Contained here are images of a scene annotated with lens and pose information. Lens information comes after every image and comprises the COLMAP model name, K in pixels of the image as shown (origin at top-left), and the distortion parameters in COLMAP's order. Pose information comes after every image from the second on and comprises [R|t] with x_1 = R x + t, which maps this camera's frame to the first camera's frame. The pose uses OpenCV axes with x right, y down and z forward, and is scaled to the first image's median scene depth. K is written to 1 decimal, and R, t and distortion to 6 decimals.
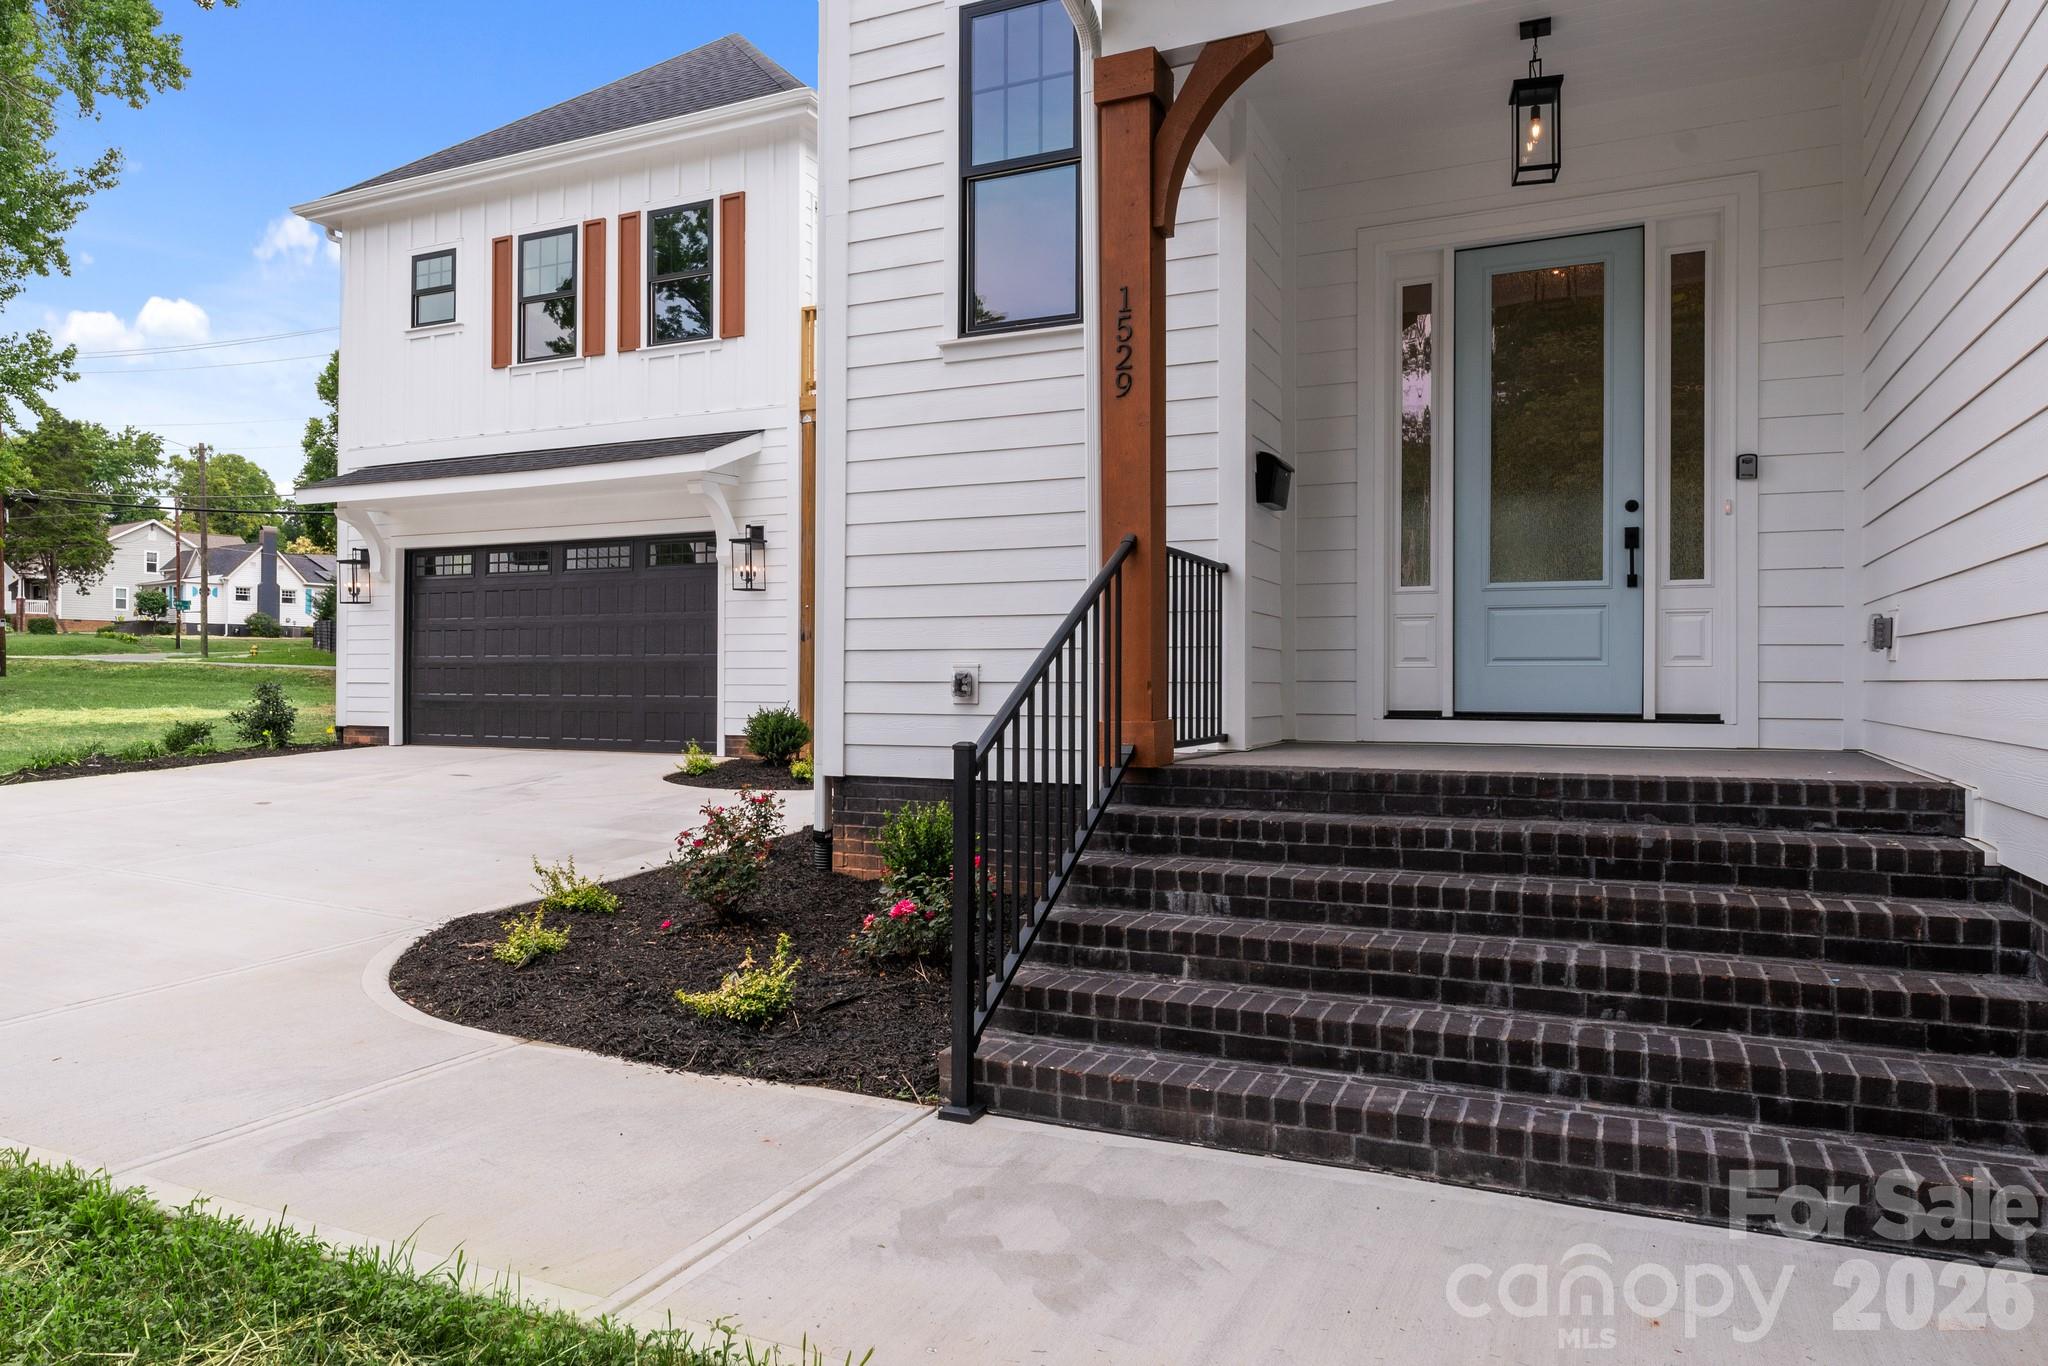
lens RADIAL K [[1303.7, 0, 1024.0], [0, 1303.7, 683.0], [0, 0, 1]] dist [-0.000466, 0.001186]
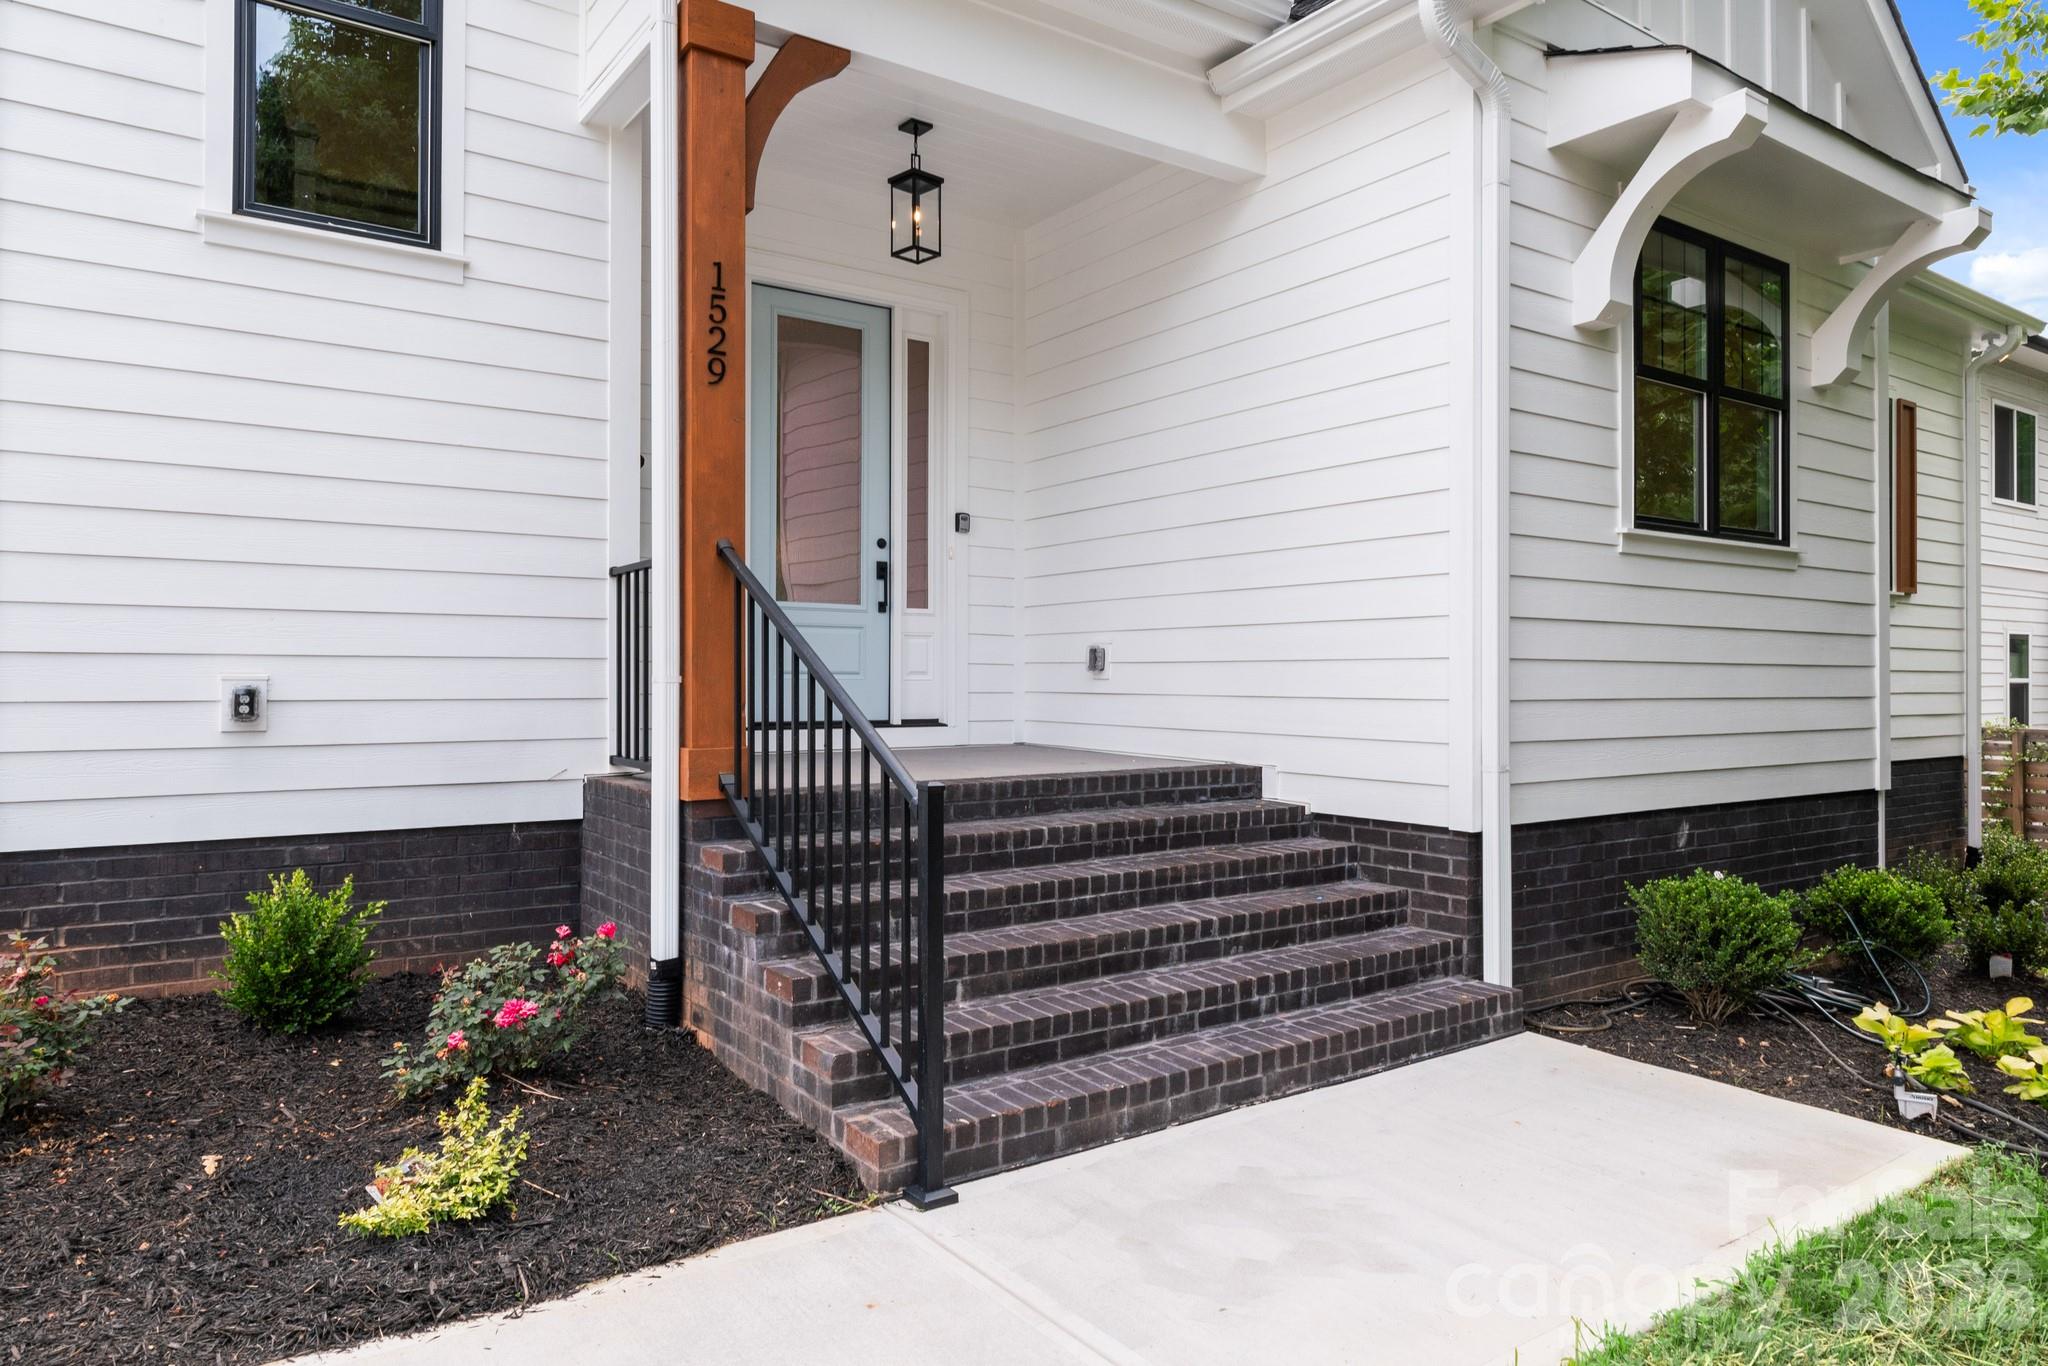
lens RADIAL K [[1279.2, 0, 1024.0], [0, 1279.2, 683.0], [0, 0, 1]] dist [0.000153, 0.000940]
pose [[0.509499, -0.003783, 0.860463, -0.719144], [-0.001924, 0.999983, 0.005536, -0.025730], [-0.860469, -0.004476, 0.509483, 0.467536]]
